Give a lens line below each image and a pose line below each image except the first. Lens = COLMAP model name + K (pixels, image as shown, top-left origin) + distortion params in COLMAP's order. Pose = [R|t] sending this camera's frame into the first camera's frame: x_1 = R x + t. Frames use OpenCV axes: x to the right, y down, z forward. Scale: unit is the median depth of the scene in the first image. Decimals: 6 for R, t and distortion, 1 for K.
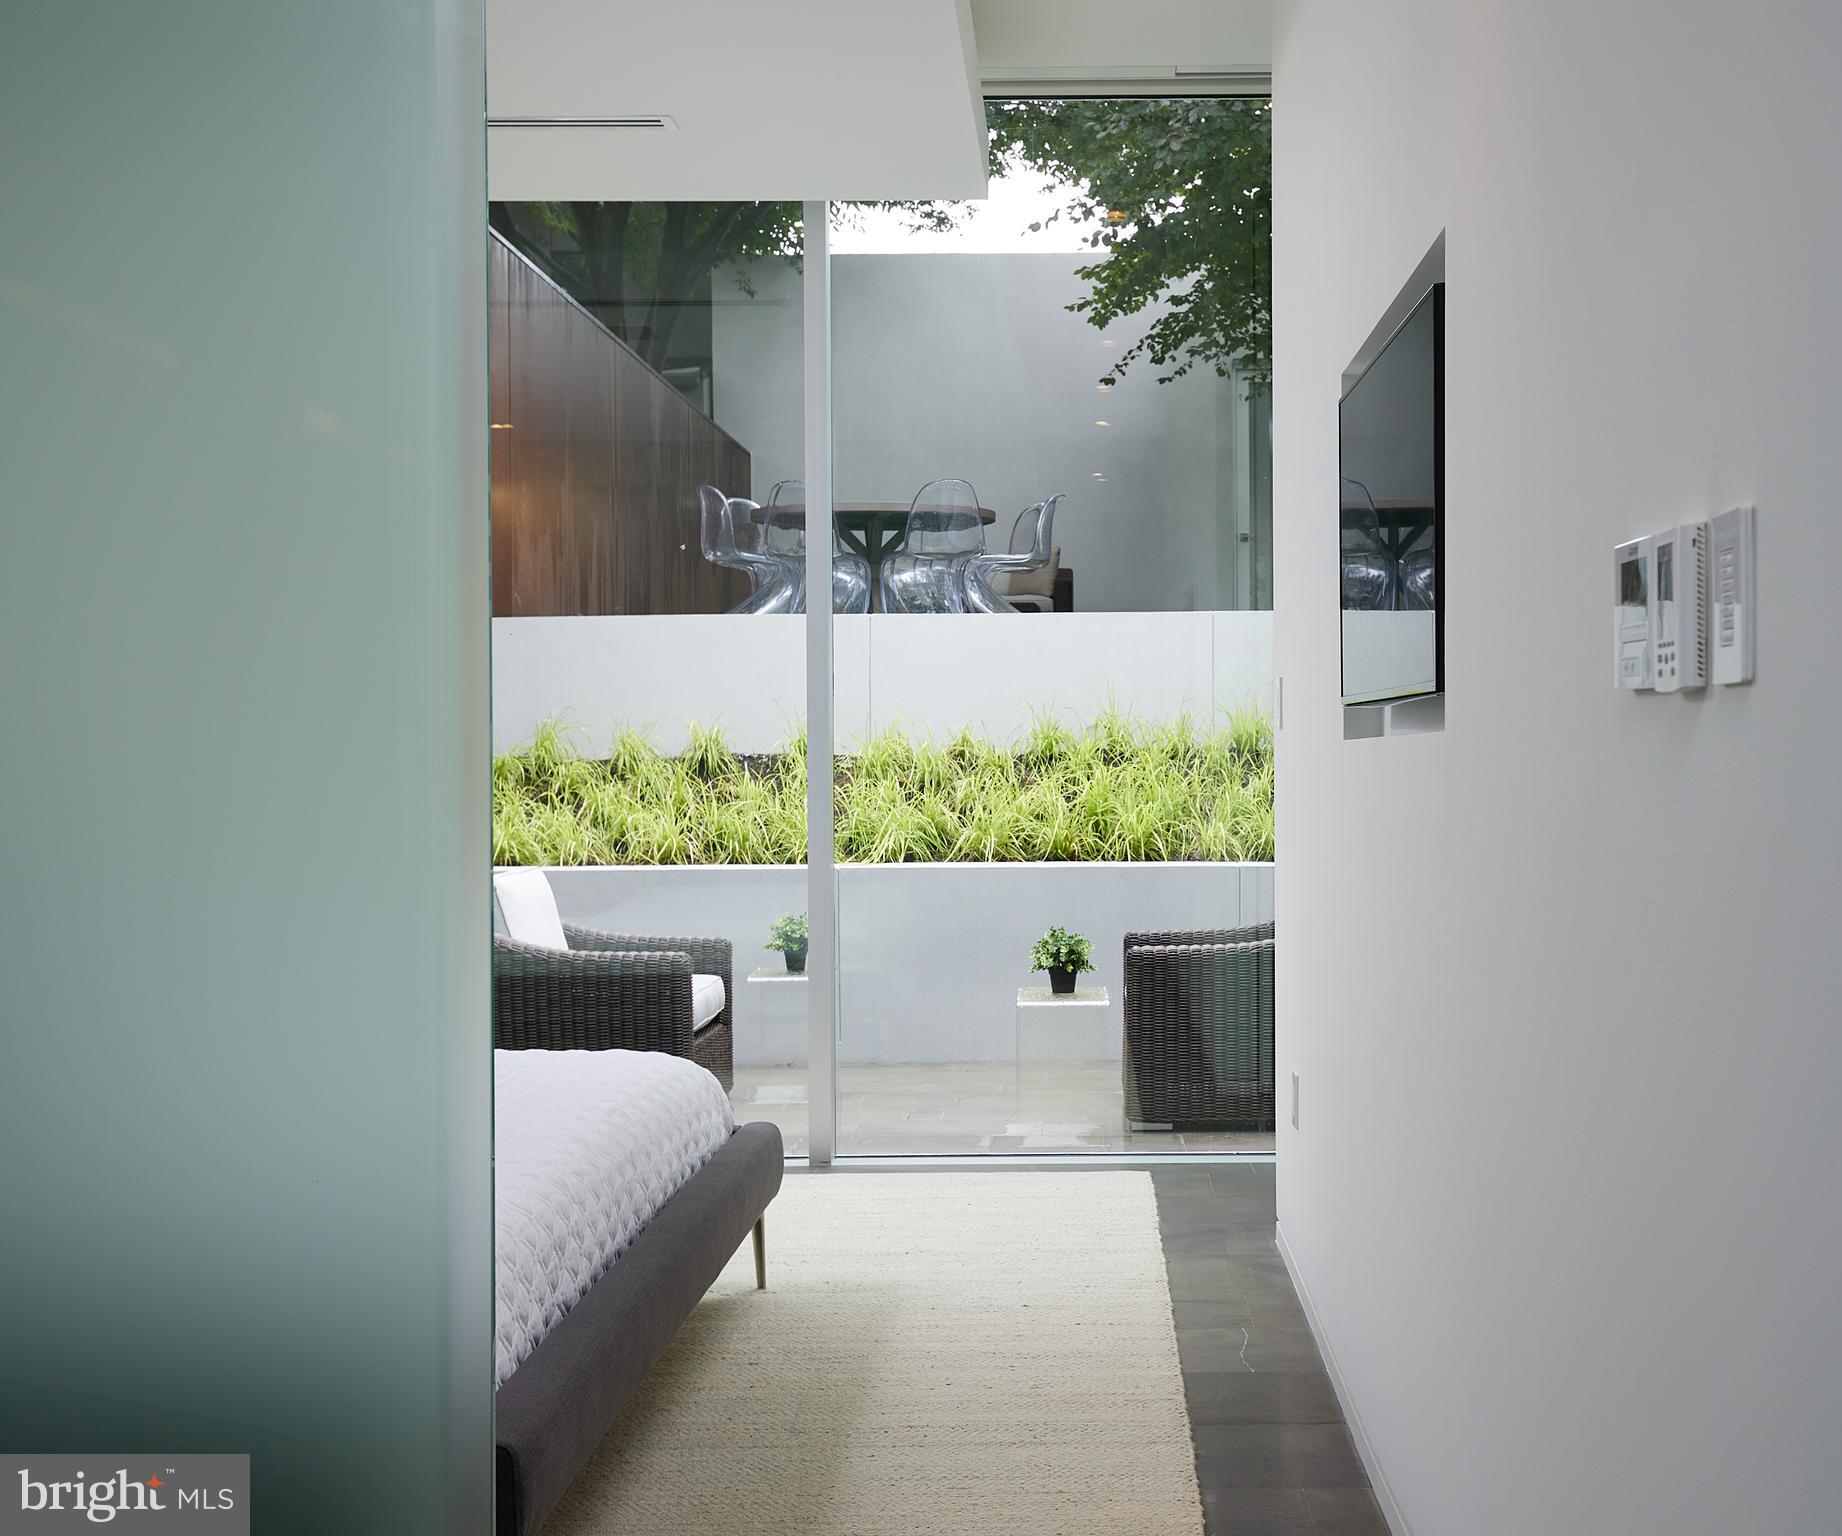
lens RADIAL K [[2058.3, 0, 921.0], [0, 2058.3, 768.0], [0, 0, 1]] dist [0.003165, 0.001382]
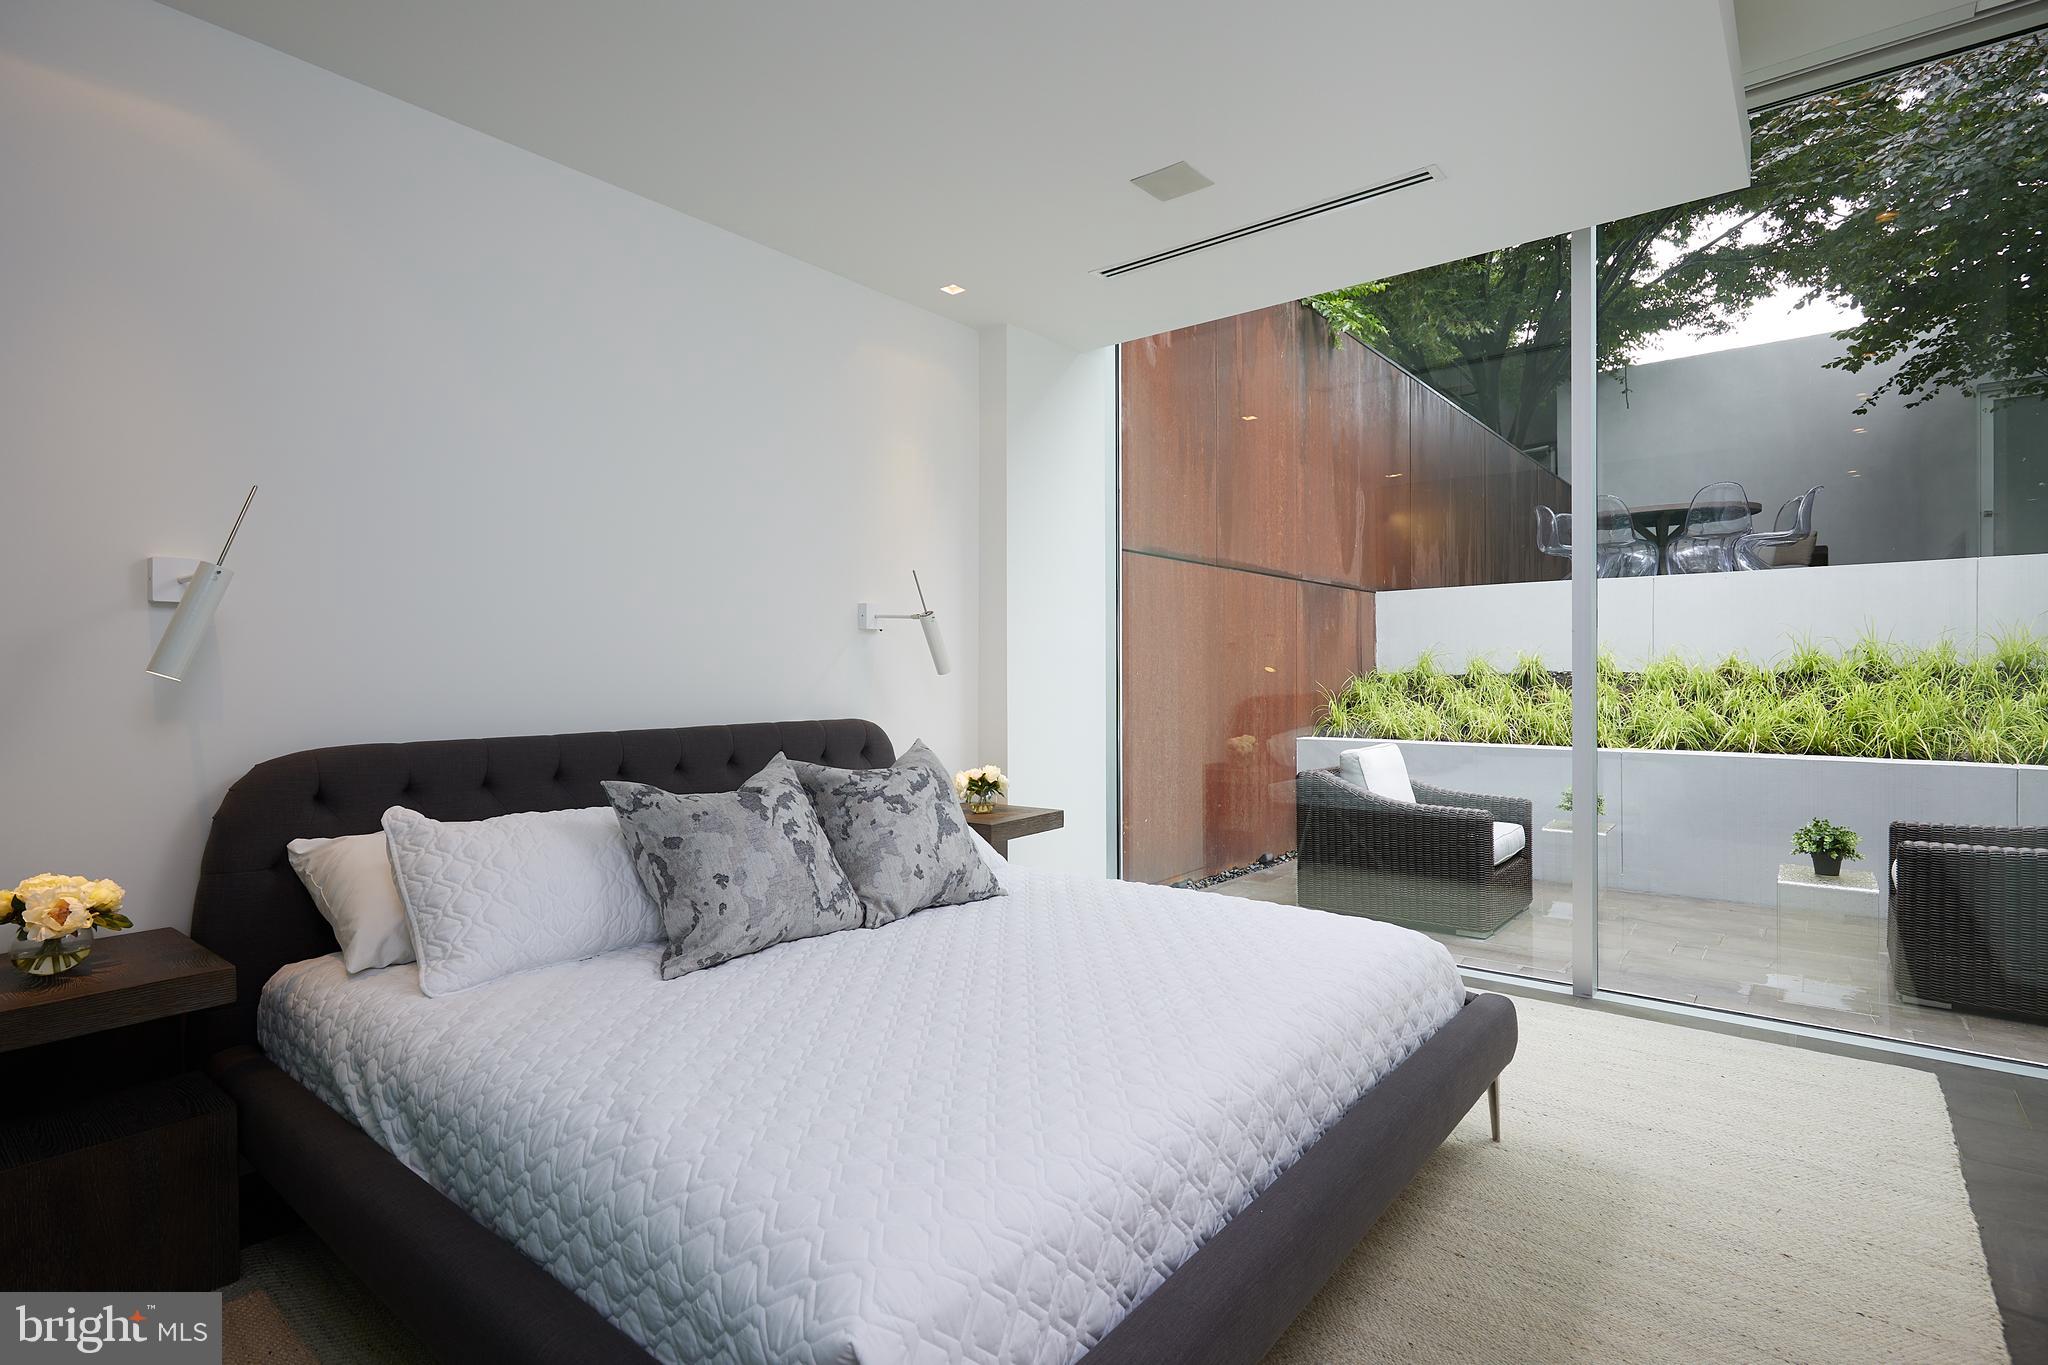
lens RADIAL K [[996.4, 0, 1024.0], [0, 996.4, 682.5], [0, 0, 1]] dist [-0.001759, -0.000681]
pose [[0.824329, 0.007569, -0.566060, 0.008551], [-0.005060, 0.999969, 0.006002, -0.001366], [0.566088, -0.002083, 0.824342, 0.194922]]
